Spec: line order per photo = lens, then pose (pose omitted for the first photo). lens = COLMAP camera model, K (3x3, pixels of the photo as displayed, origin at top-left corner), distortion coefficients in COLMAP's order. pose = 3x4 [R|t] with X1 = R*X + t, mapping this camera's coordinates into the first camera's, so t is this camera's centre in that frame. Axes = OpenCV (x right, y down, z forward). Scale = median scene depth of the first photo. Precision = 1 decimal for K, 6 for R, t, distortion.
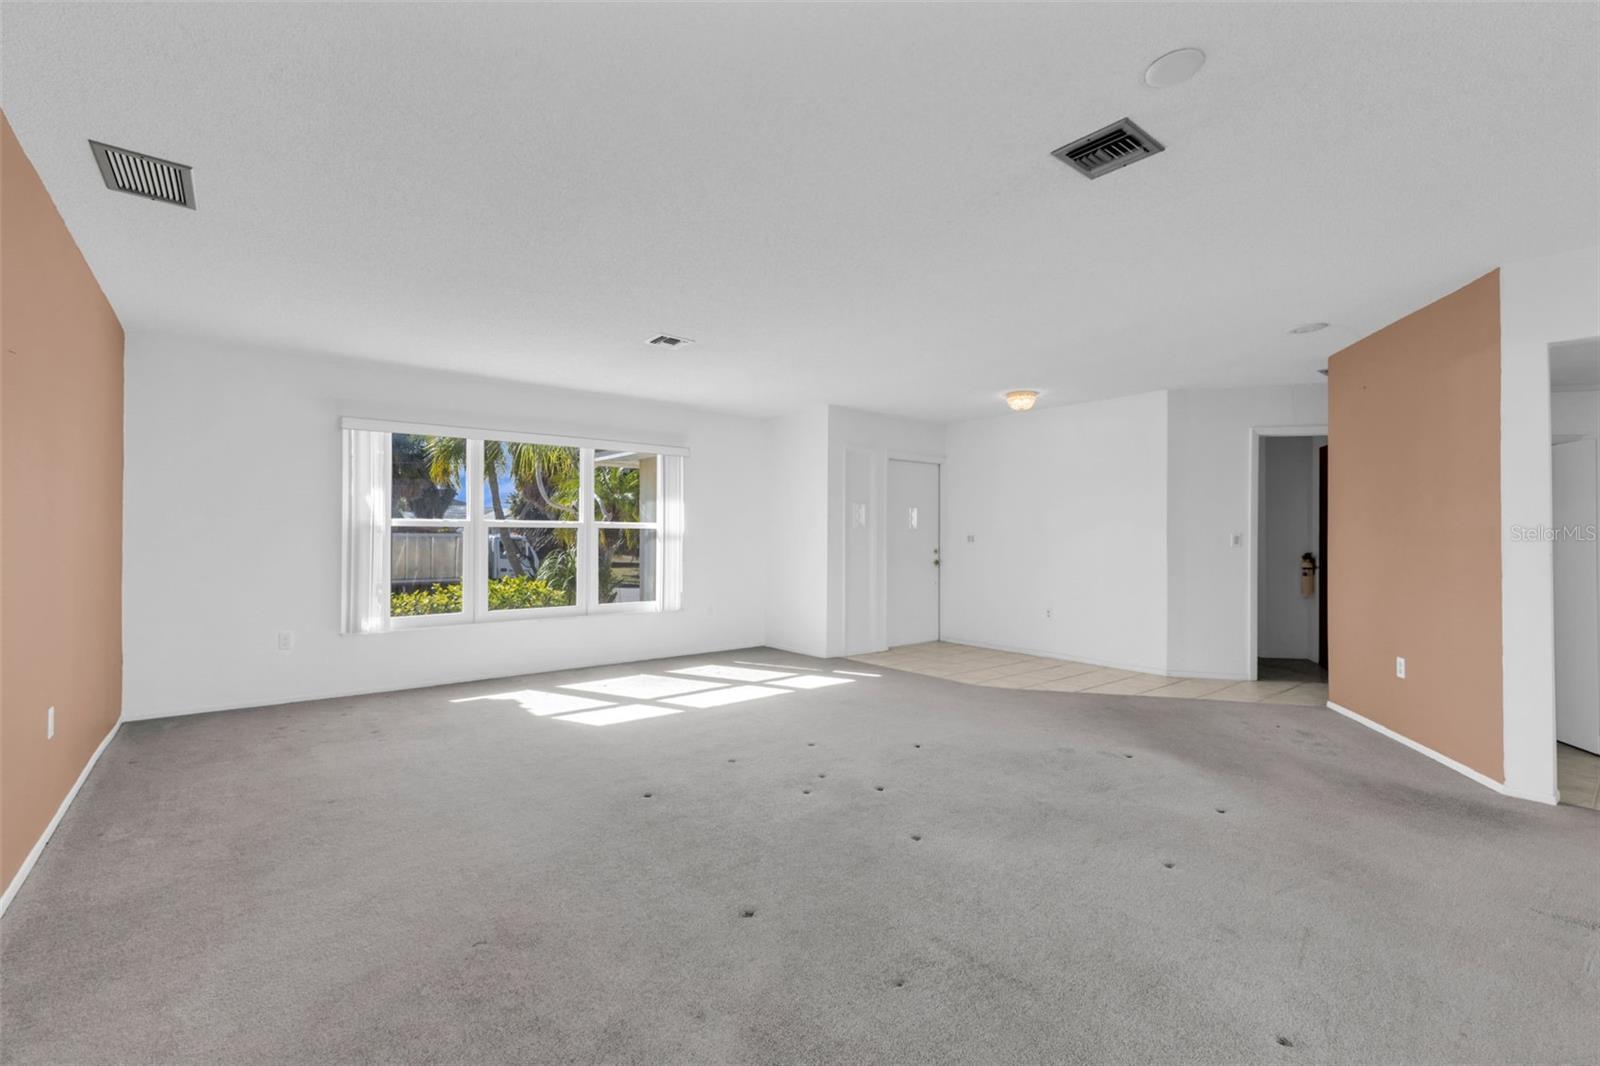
lens RADIAL K [[695.7, 0, 802.3], [0, 695.7, 529.1], [0, 0, 1]] dist [0.002067, -0.000924]
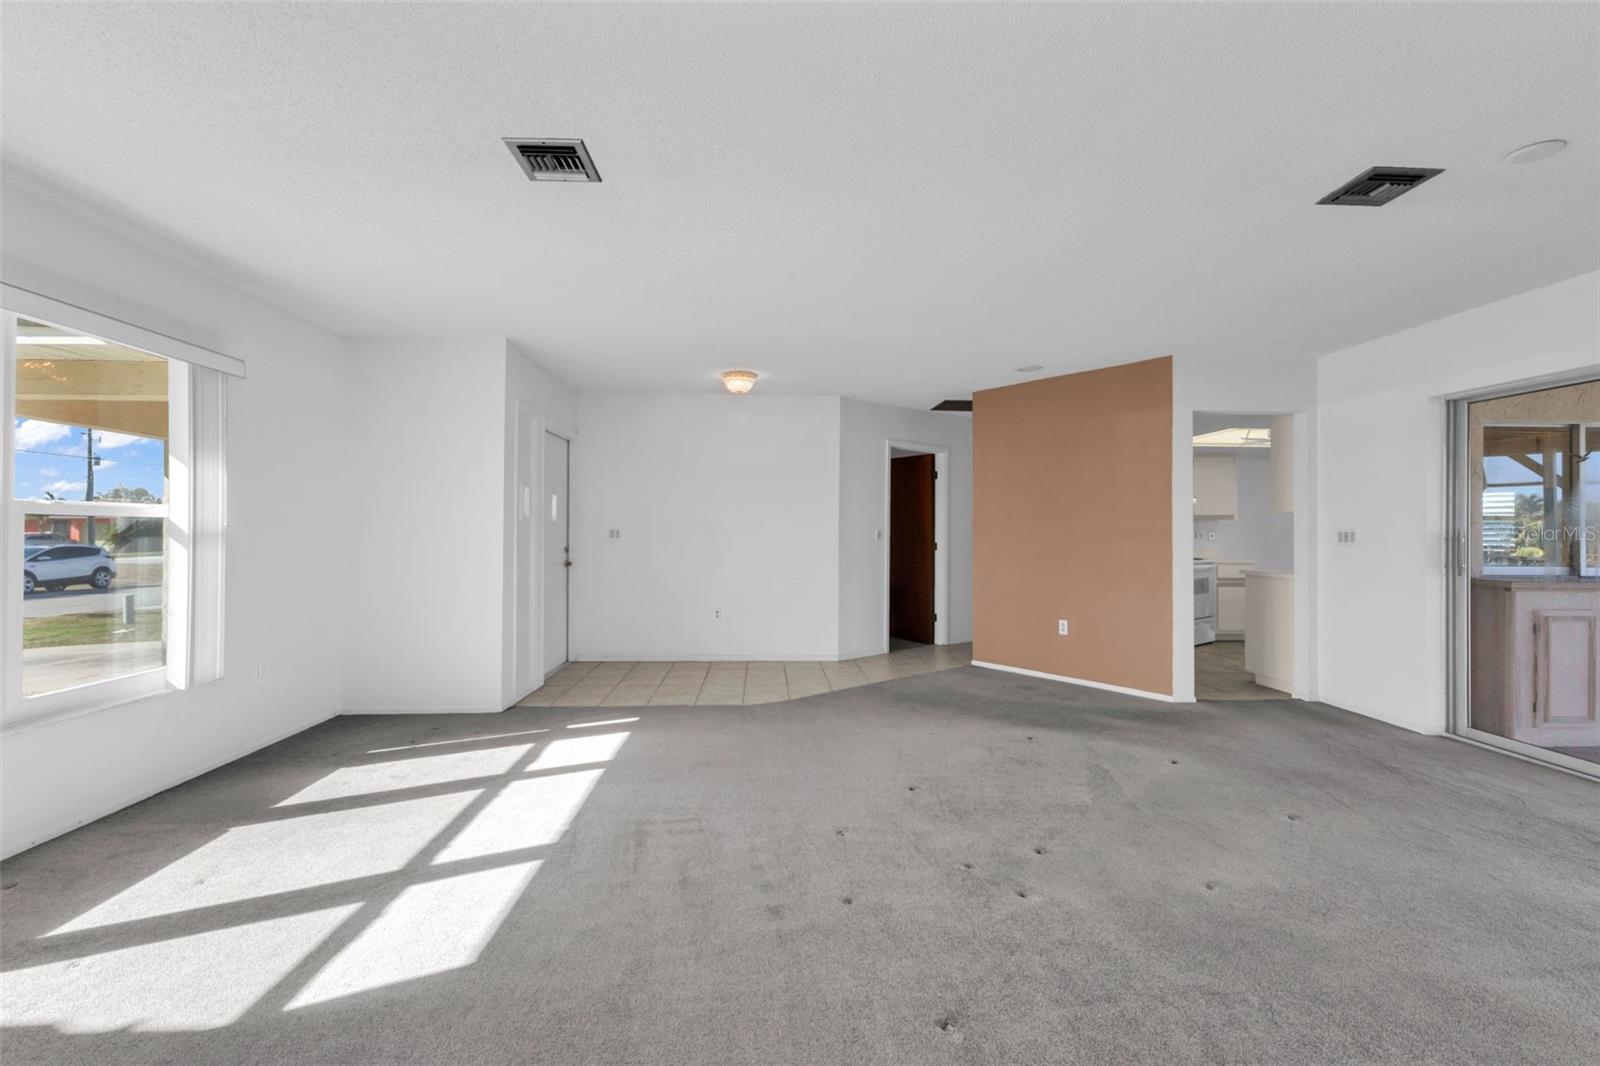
lens RADIAL K [[695.7, 0, 802.3], [0, 695.7, 529.1], [0, 0, 1]] dist [0.002067, -0.000924]
pose [[0.590305, 0.000752, 0.807180, -0.383780], [-0.010472, 0.999923, 0.006727, 0.000351], [-0.807112, -0.012424, 0.590267, 0.416180]]
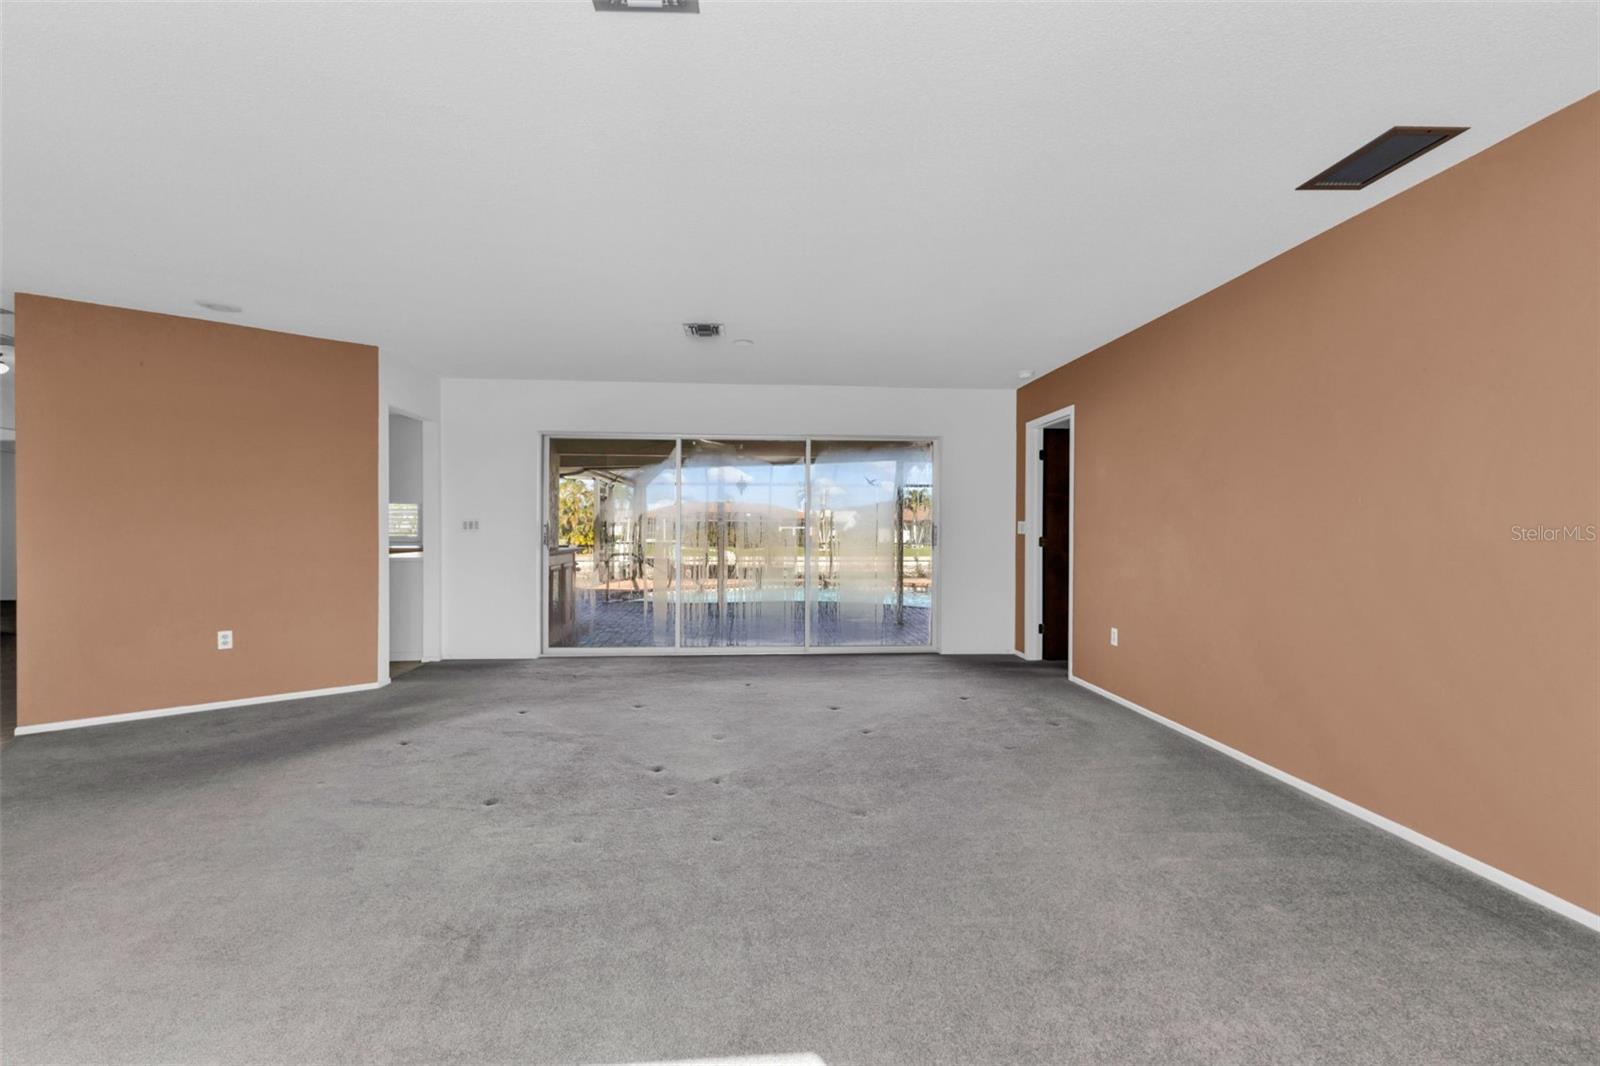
lens RADIAL K [[695.7, 0, 802.3], [0, 695.7, 529.1], [0, 0, 1]] dist [0.002067, -0.000924]
pose [[-0.833843, -0.009848, 0.551914, -0.348212], [-0.013189, 0.999911, -0.002084, 0.009597], [-0.551845, -0.009017, -0.833898, 0.972653]]
